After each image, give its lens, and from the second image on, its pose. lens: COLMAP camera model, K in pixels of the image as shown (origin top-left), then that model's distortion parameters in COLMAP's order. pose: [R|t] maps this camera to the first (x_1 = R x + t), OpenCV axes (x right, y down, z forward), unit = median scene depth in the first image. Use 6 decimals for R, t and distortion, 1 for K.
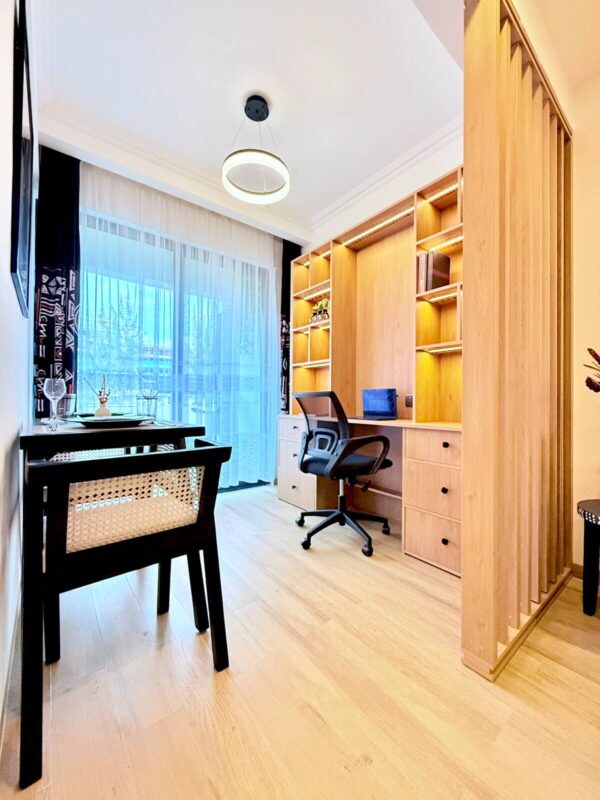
lens RADIAL K [[319.7, 0, 300.8], [0, 319.7, 399.4], [0, 0, 1]] dist [0.004088, 0.001744]
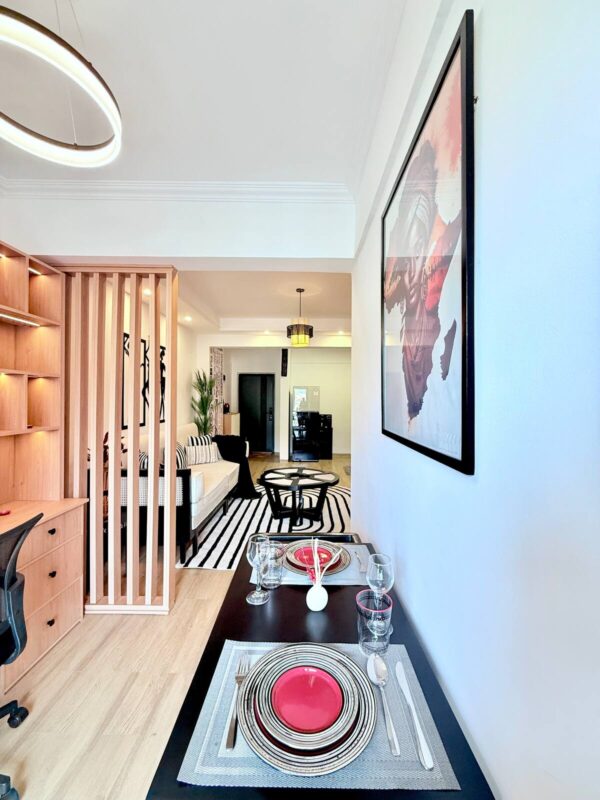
lens RADIAL K [[319.7, 0, 305.8], [0, 319.7, 398.2], [0, 0, 1]] dist [0.004088, 0.001744]
pose [[-0.782686, -0.001725, 0.622415, -0.908799], [-0.008516, 0.999932, -0.007937, -0.312014], [-0.622359, -0.011512, -0.782647, 1.379276]]
